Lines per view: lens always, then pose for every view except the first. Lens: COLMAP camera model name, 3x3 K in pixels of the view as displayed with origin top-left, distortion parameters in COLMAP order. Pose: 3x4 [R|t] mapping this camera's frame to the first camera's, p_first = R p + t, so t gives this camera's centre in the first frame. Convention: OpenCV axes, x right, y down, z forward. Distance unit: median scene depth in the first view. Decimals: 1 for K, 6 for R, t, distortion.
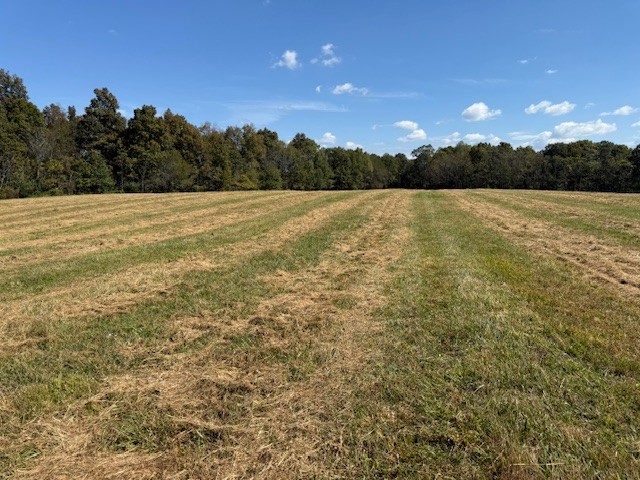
lens RADIAL K [[447.0, 0, 316.6], [0, 447.0, 243.0], [0, 0, 1]] dist [0.008091, -0.020286]
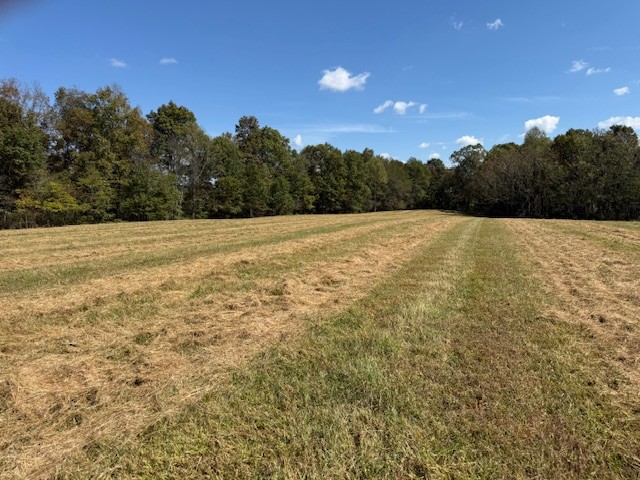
lens RADIAL K [[433.5, 0, 319.2], [0, 433.5, 241.5], [0, 0, 1]] dist [0.019715, -0.047928]
pose [[0.994451, 0.005959, -0.105036, 0.192269], [-0.010635, 0.998974, -0.044018, -0.098830], [0.104666, 0.044891, 0.993494, 0.761319]]
